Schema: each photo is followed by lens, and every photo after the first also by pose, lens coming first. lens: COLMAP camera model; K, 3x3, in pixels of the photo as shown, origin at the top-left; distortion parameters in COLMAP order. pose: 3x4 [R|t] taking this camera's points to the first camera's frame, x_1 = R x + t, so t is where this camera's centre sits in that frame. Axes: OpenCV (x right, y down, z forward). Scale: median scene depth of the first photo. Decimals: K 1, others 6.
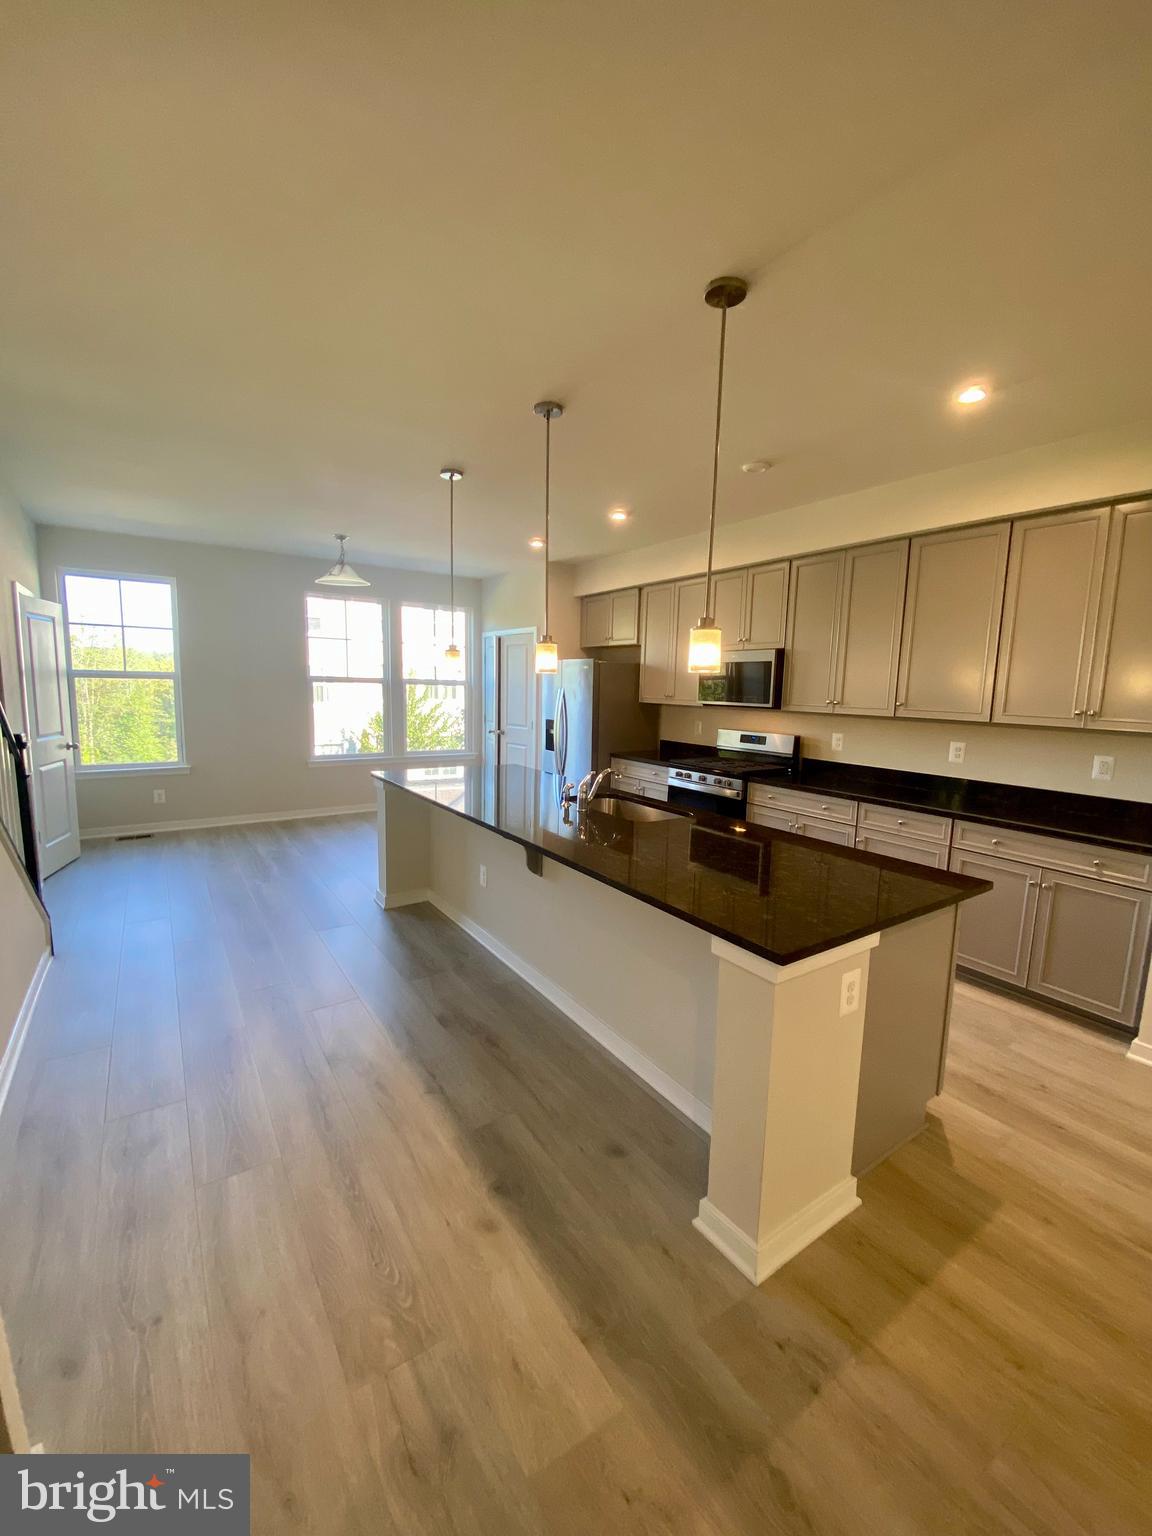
lens RADIAL K [[620.3, 0, 576.0], [0, 620.3, 768.0], [0, 0, 1]] dist [0.001301, -0.000022]
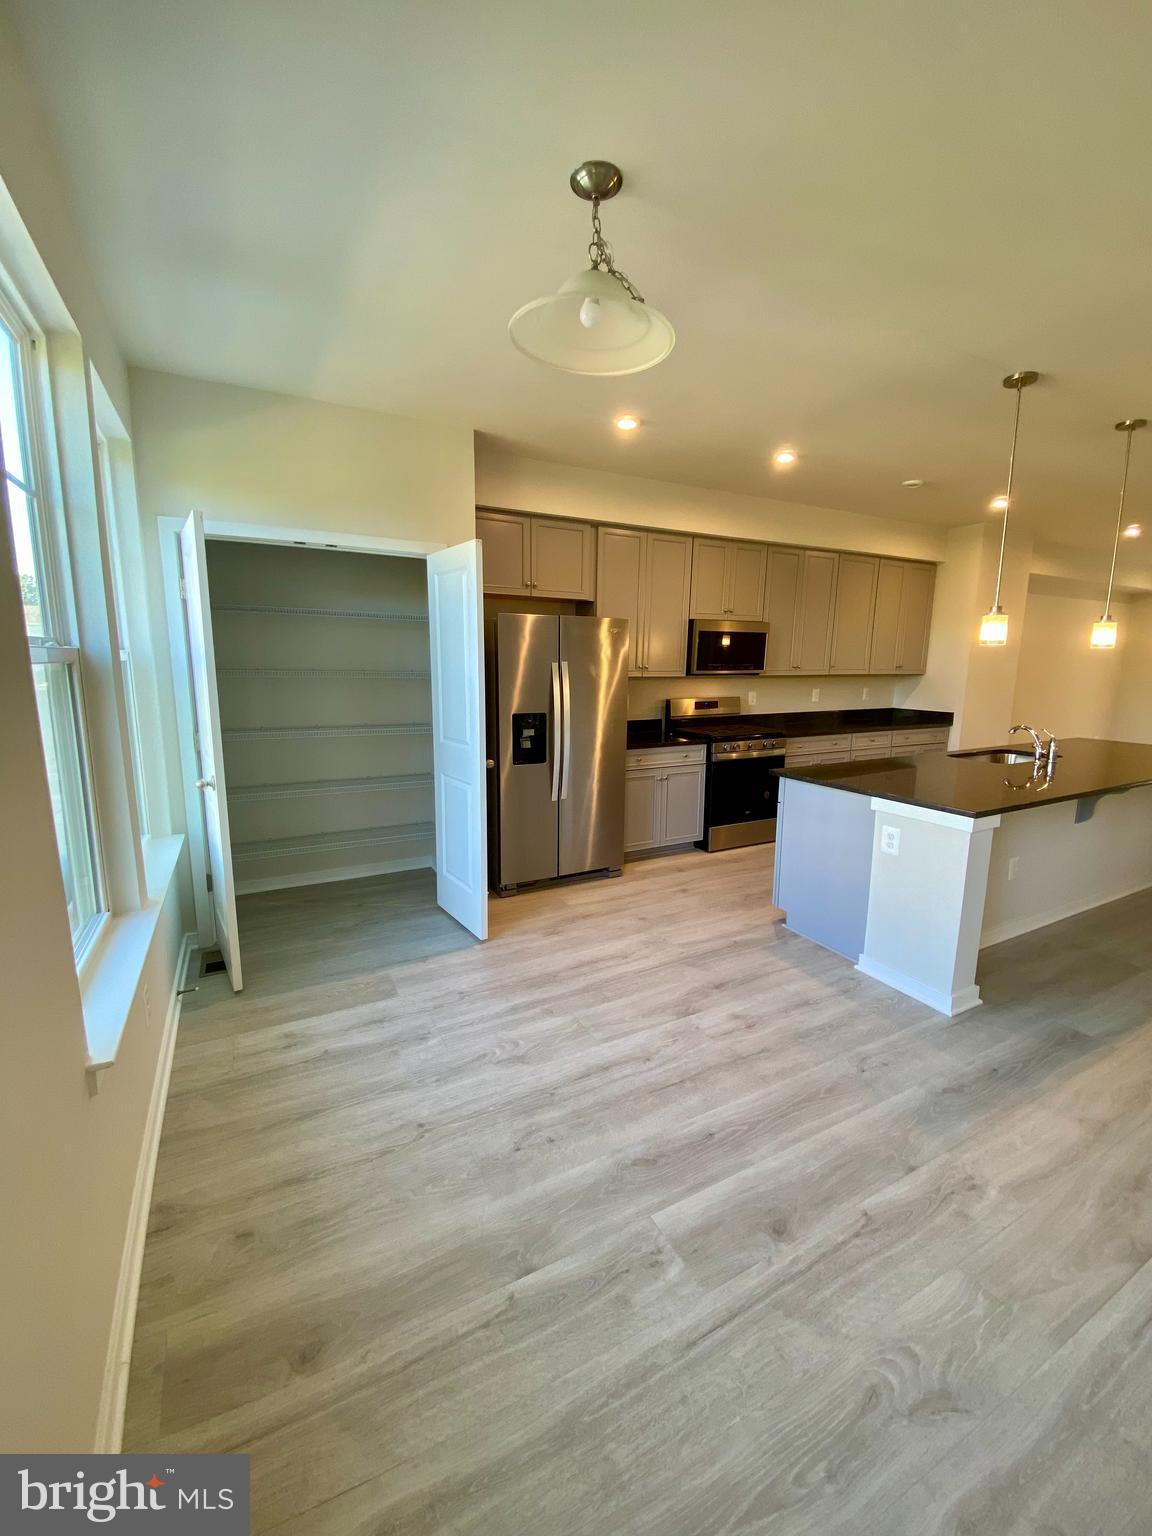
lens RADIAL K [[620.3, 0, 576.0], [0, 620.3, 768.0], [0, 0, 1]] dist [0.001301, -0.000022]
pose [[0.113857, -0.187996, 0.975548, -0.898886], [0.131418, 0.976155, 0.172775, -0.173582], [-0.984767, 0.108533, 0.135848, 1.230657]]
